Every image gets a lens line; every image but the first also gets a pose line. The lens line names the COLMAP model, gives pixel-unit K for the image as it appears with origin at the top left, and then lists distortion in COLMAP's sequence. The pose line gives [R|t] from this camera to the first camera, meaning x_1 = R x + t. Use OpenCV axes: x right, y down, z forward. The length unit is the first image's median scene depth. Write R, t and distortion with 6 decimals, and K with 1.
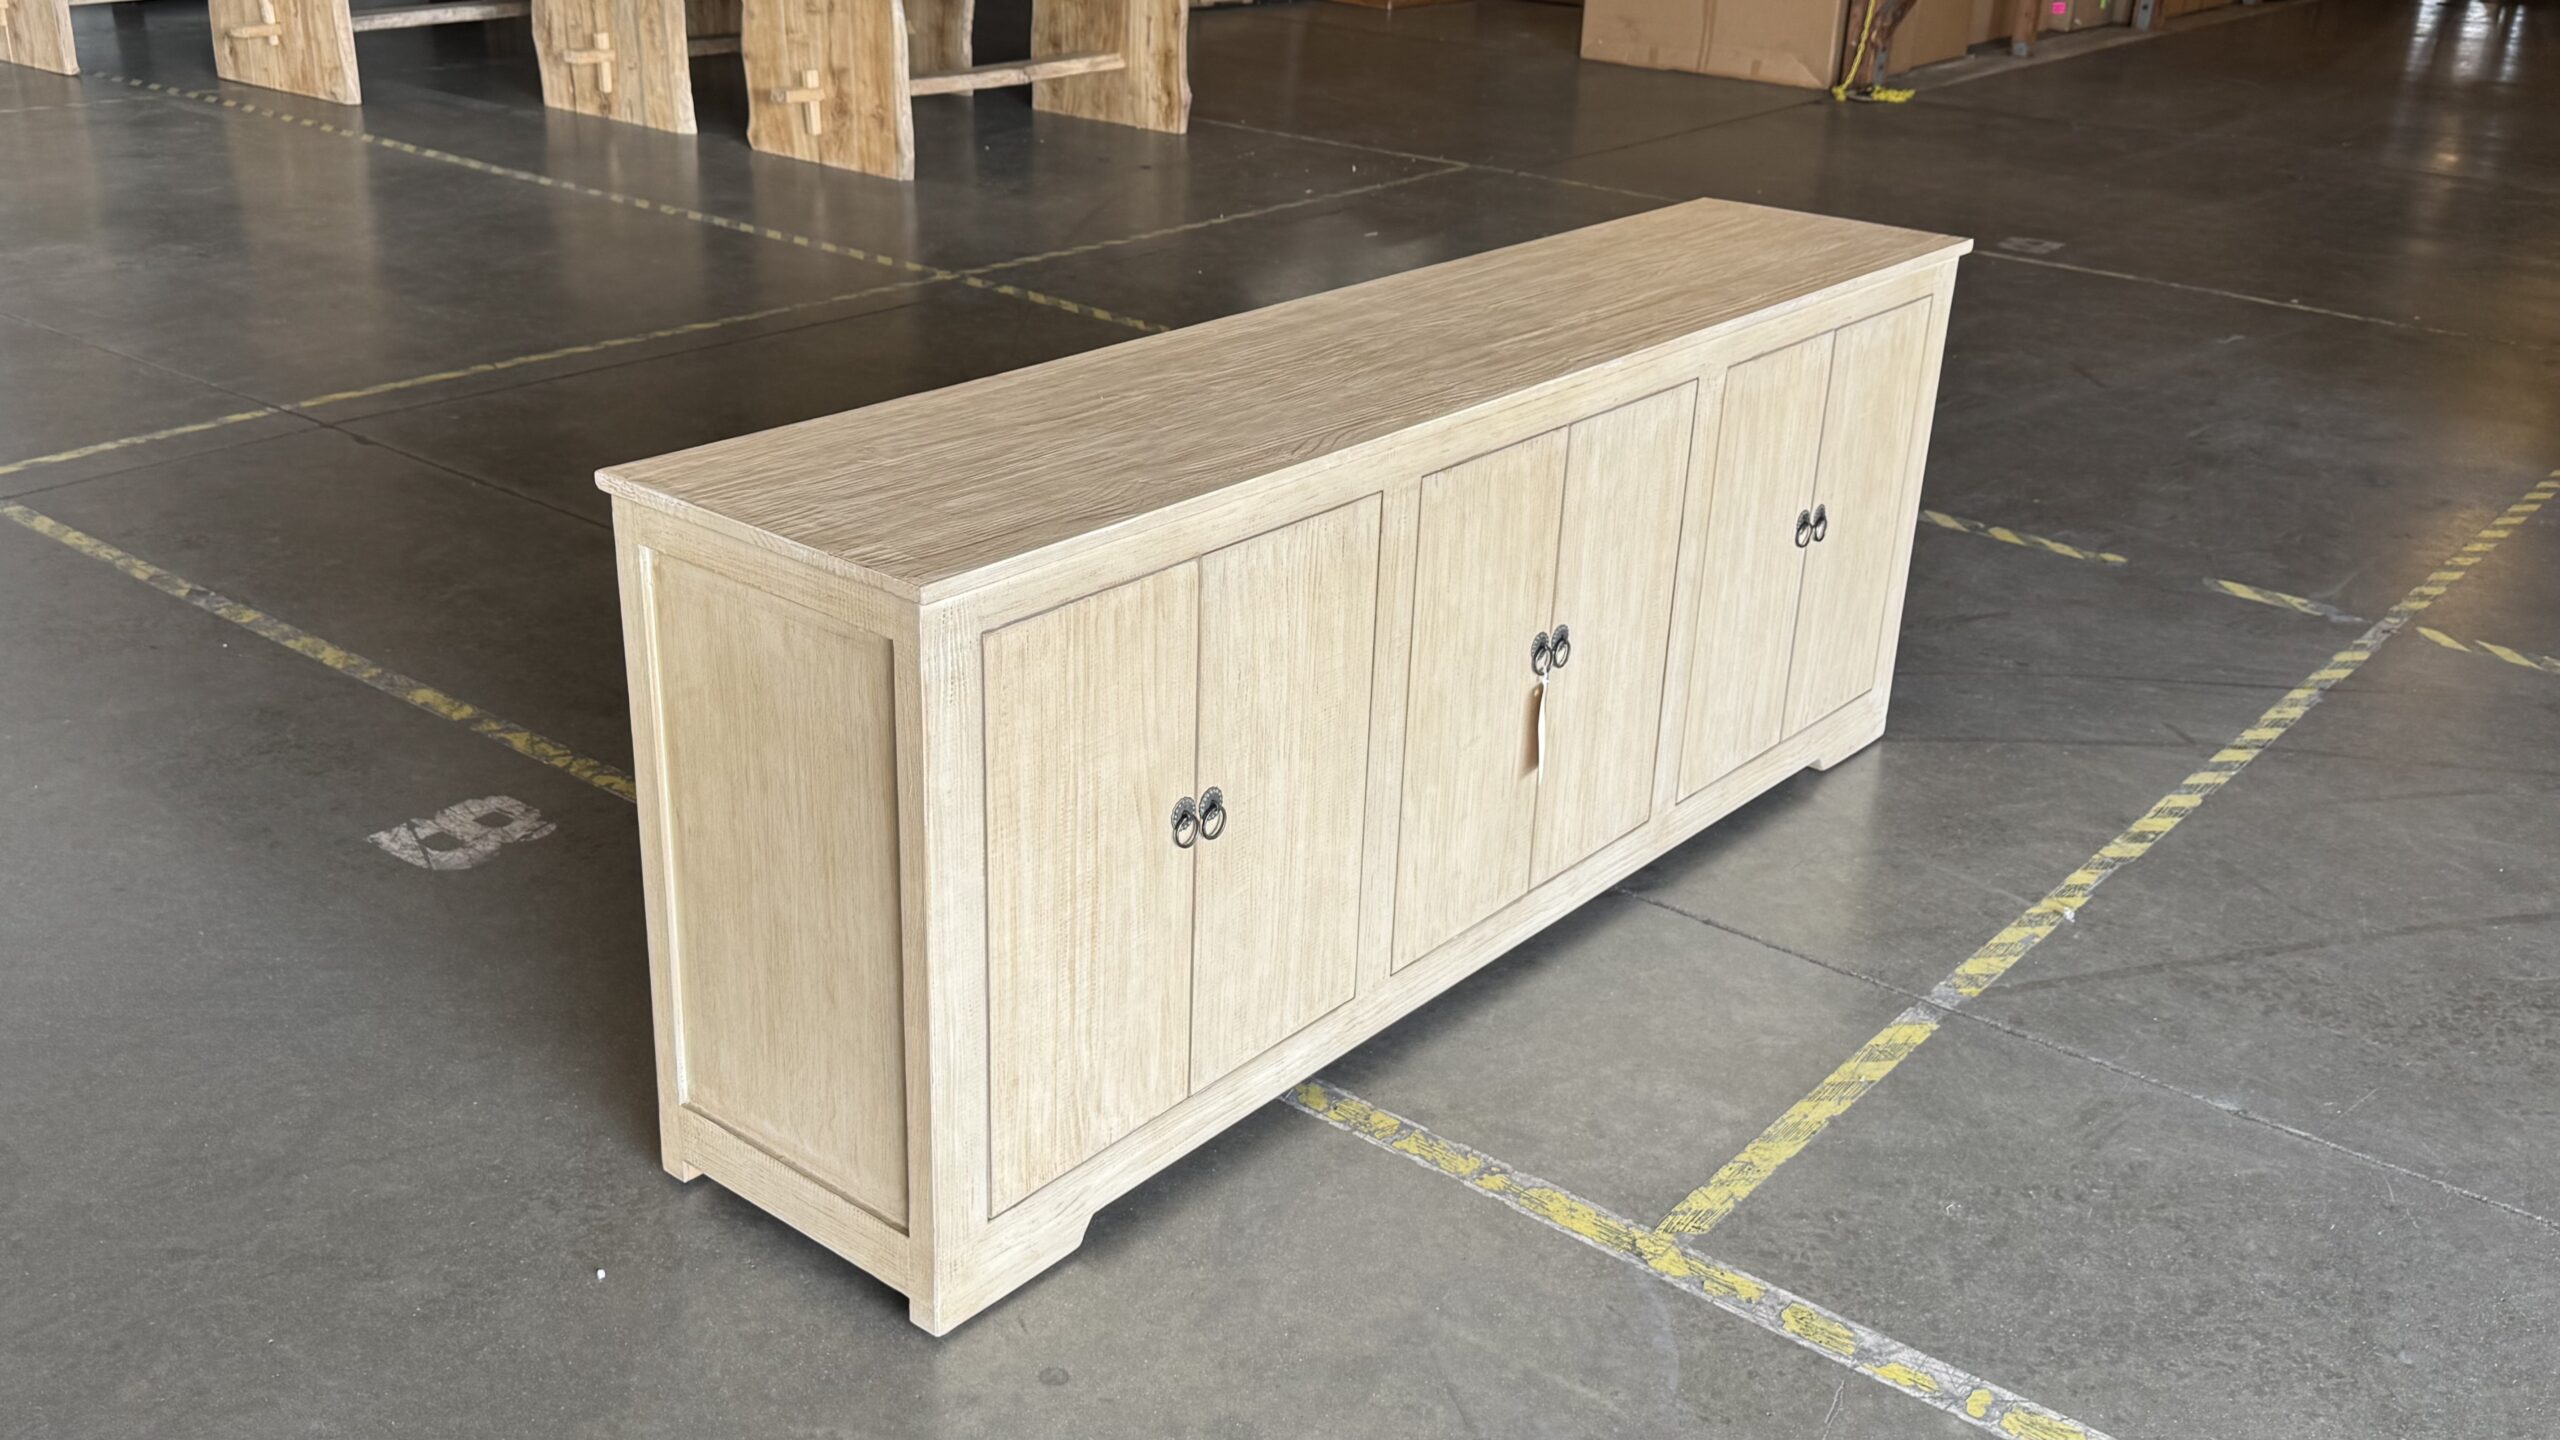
lens RADIAL K [[2347.5, 0, 1284.9], [0, 2347.5, 722.2], [0, 0, 1]] dist [0.123355, 0.000000]
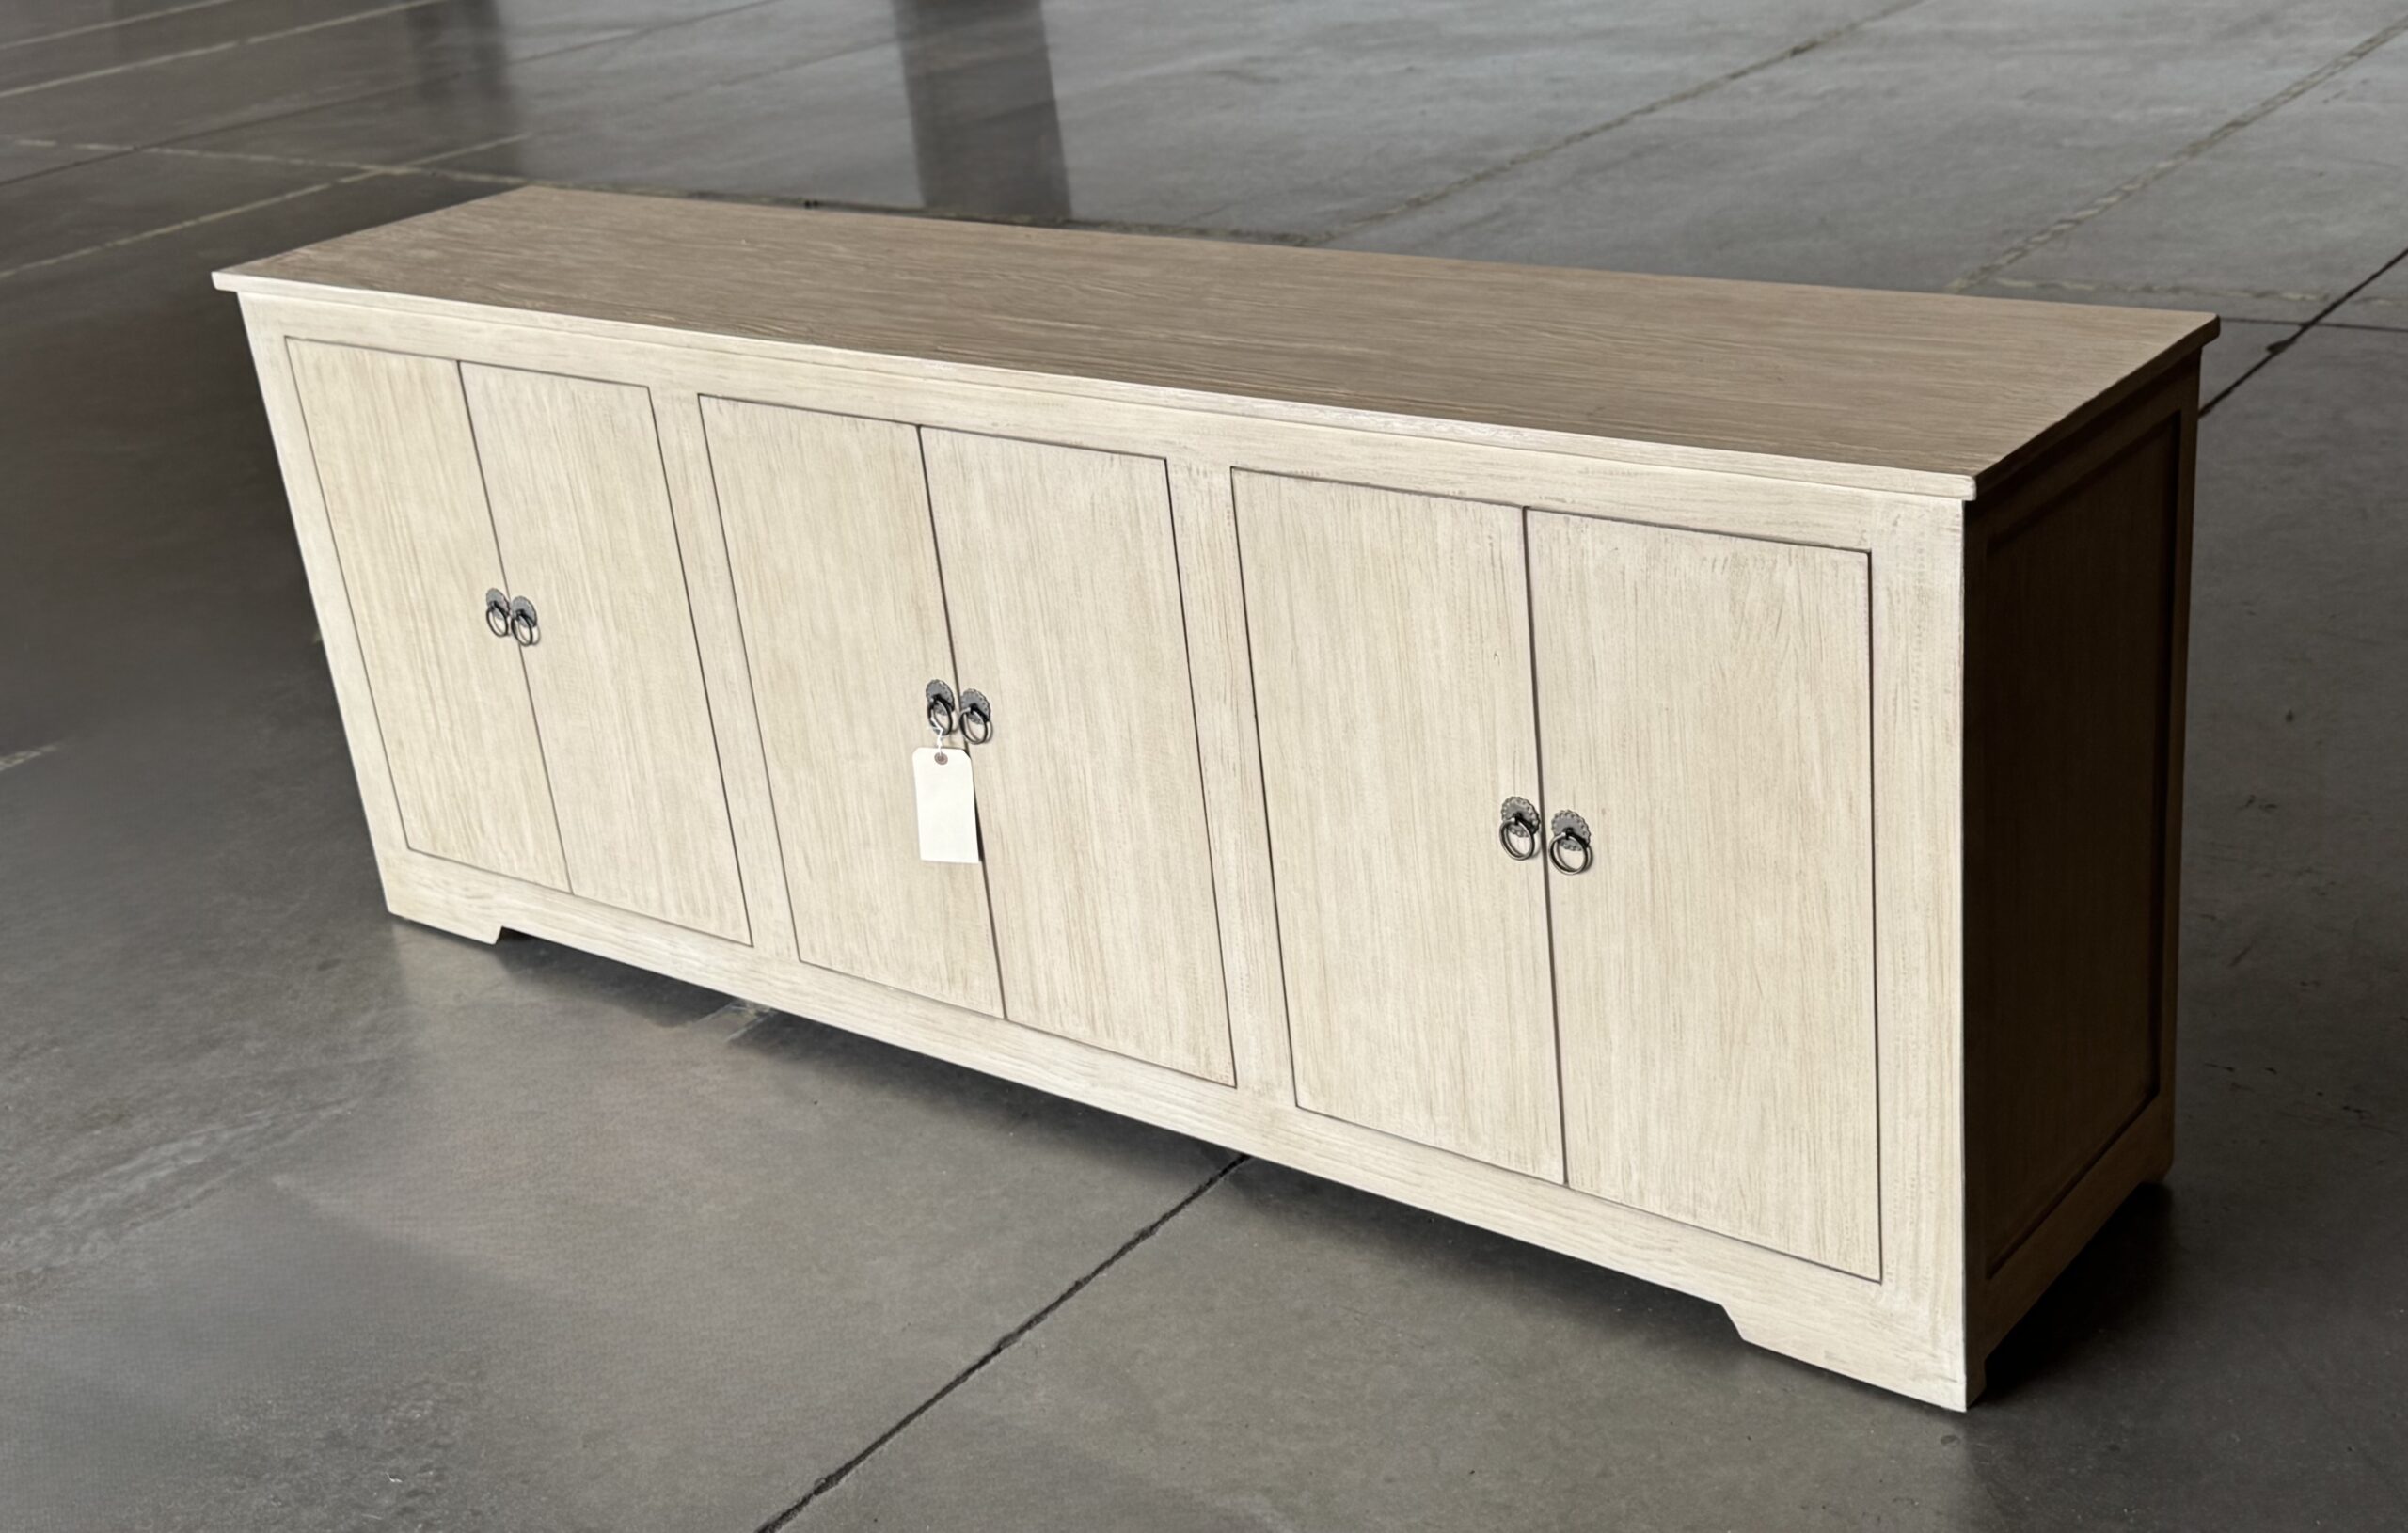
lens RADIAL K [[2952.7, 0, 1227.2], [0, 2952.7, 783.4], [0, 0, 1]] dist [0.131988, 0.000000]
pose [[0.020872, 0.358521, -0.933288, 1.298264], [-0.300591, 0.892552, 0.336149, -0.457673], [0.953525, 0.273522, 0.126398, 1.207948]]
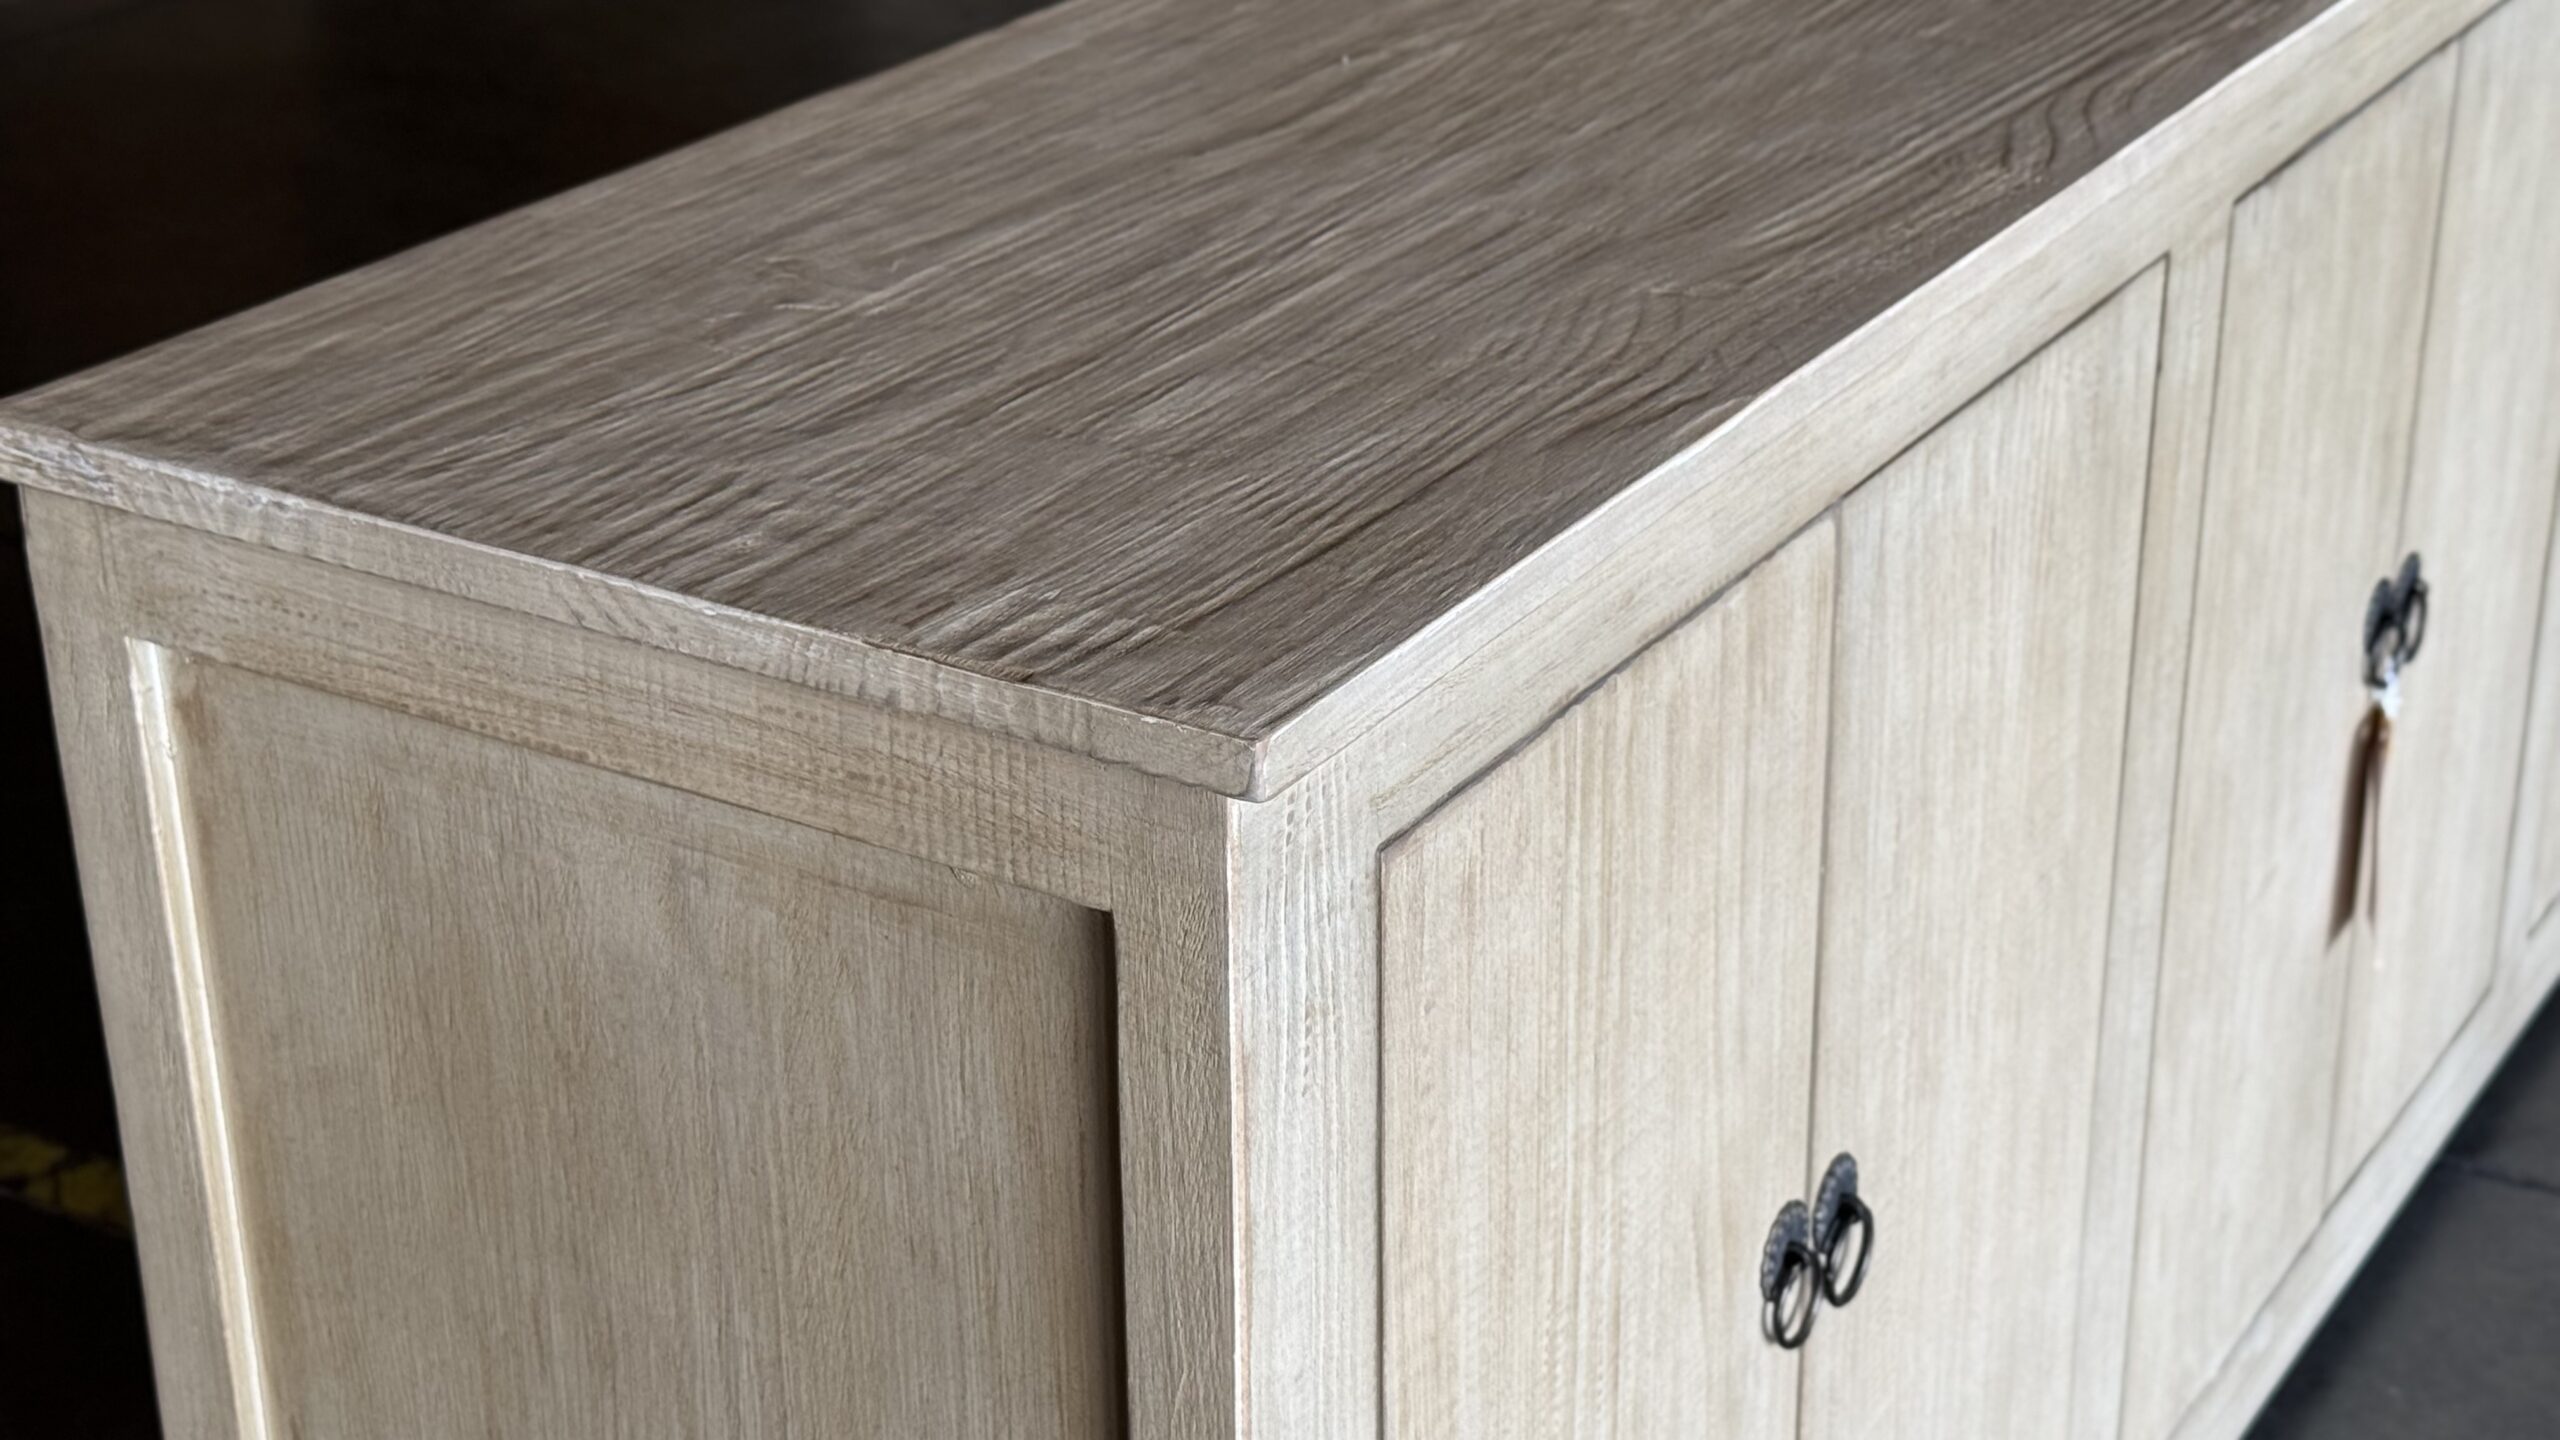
lens RADIAL K [[3934.9, 0, 1276.4], [0, 3934.9, 710.2], [0, 0, 1]] dist [0.123306, 0.000000]
pose [[0.990325, -0.097017, 0.099216, -0.171369], [0.094888, 0.995149, 0.025968, -0.063108], [-0.101254, -0.016303, 0.994727, 0.453469]]
